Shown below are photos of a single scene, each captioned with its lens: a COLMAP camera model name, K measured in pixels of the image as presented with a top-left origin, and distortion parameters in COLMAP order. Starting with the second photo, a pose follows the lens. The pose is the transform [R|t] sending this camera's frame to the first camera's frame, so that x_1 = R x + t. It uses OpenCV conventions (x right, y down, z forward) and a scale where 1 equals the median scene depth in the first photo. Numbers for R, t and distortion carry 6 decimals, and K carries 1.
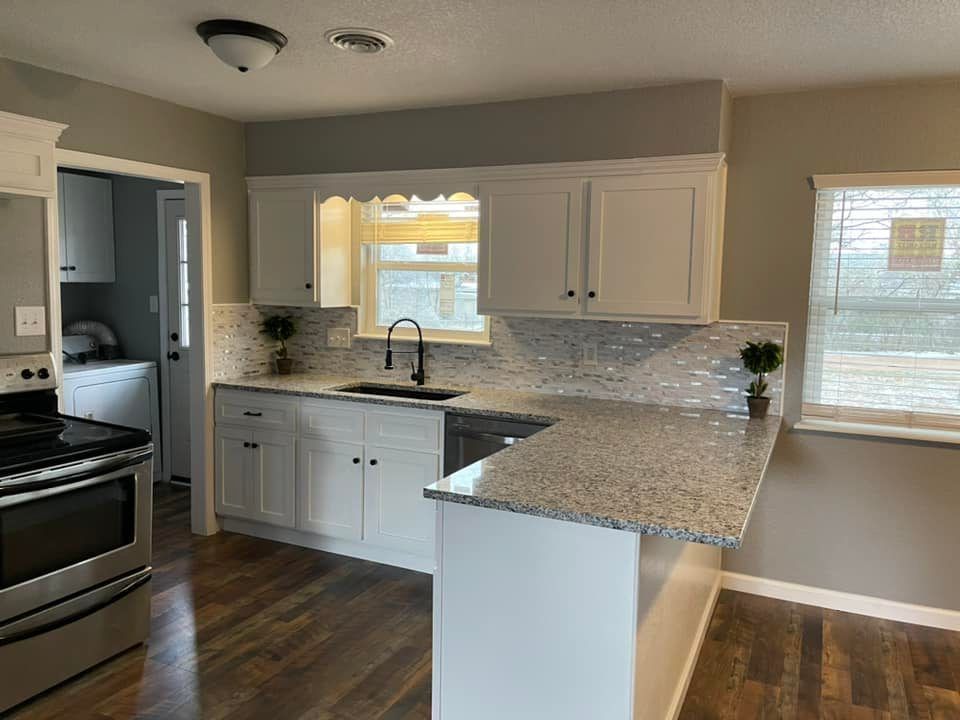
lens RADIAL K [[730.7, 0, 484.5], [0, 730.7, 359.7], [0, 0, 1]] dist [0.028898, -0.011076]
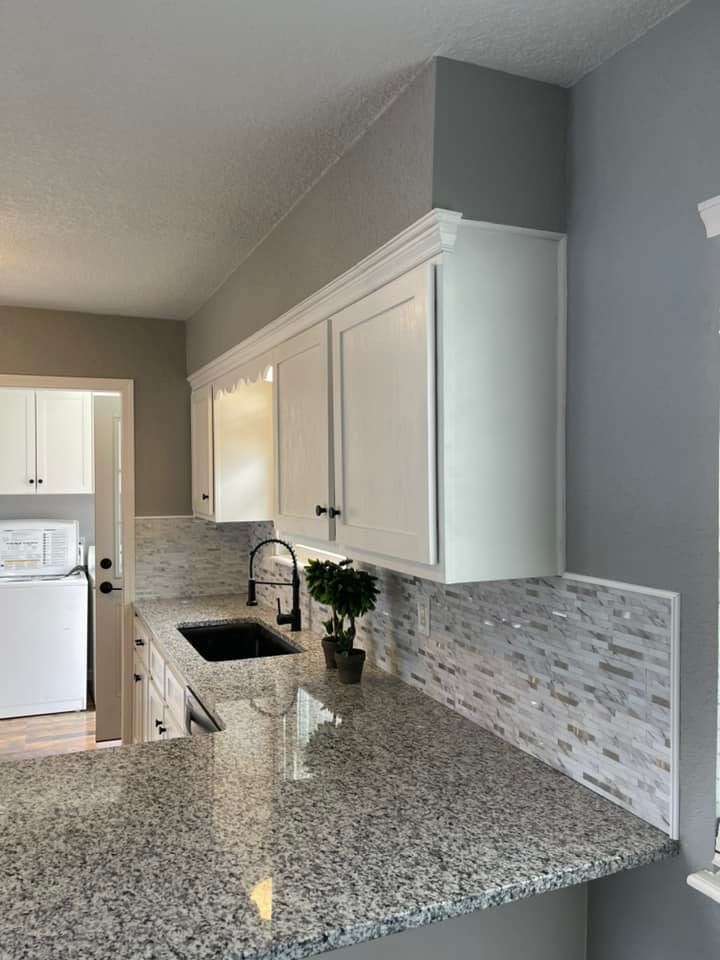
lens RADIAL K [[730.7, 0, 353.9], [0, 730.7, 484.6], [0, 0, 1]] dist [0.028898, -0.011076]
pose [[0.736377, -0.014952, -0.676406, 0.452163], [-0.052846, 0.995430, -0.079534, -0.055952], [0.674505, 0.094312, 0.732222, 0.492547]]
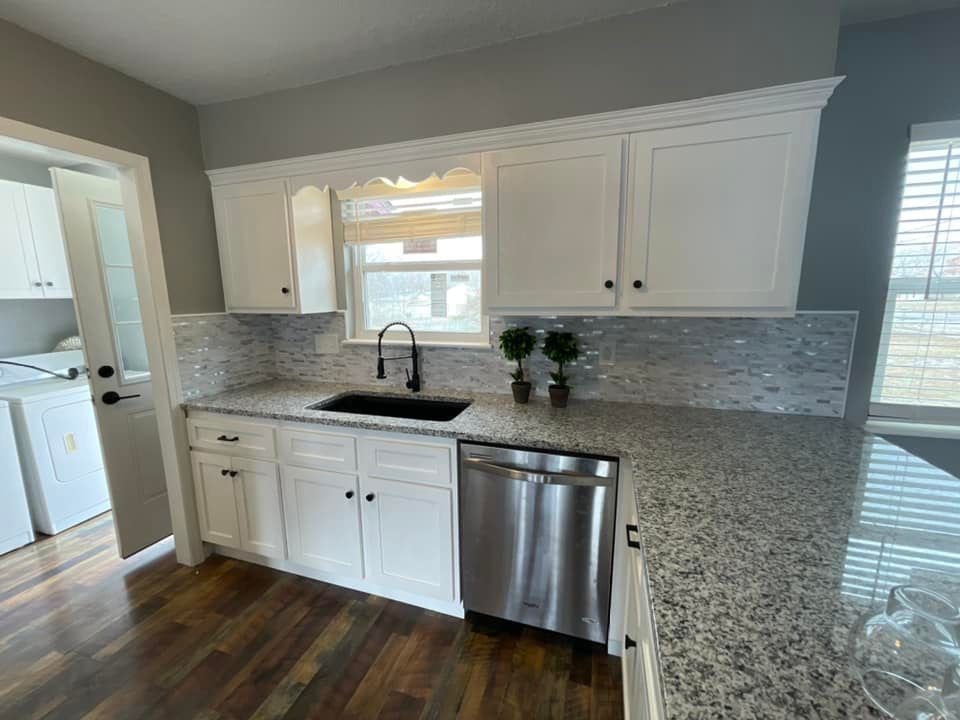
lens RADIAL K [[388.7, 0, 472.5], [0, 388.7, 360.4], [0, 0, 1]] dist [-0.008355, 0.000324]
pose [[0.993207, -0.051615, 0.104288, -0.065791], [0.045091, 0.996932, 0.063975, -0.034737], [-0.107270, -0.058838, 0.992487, 0.494346]]
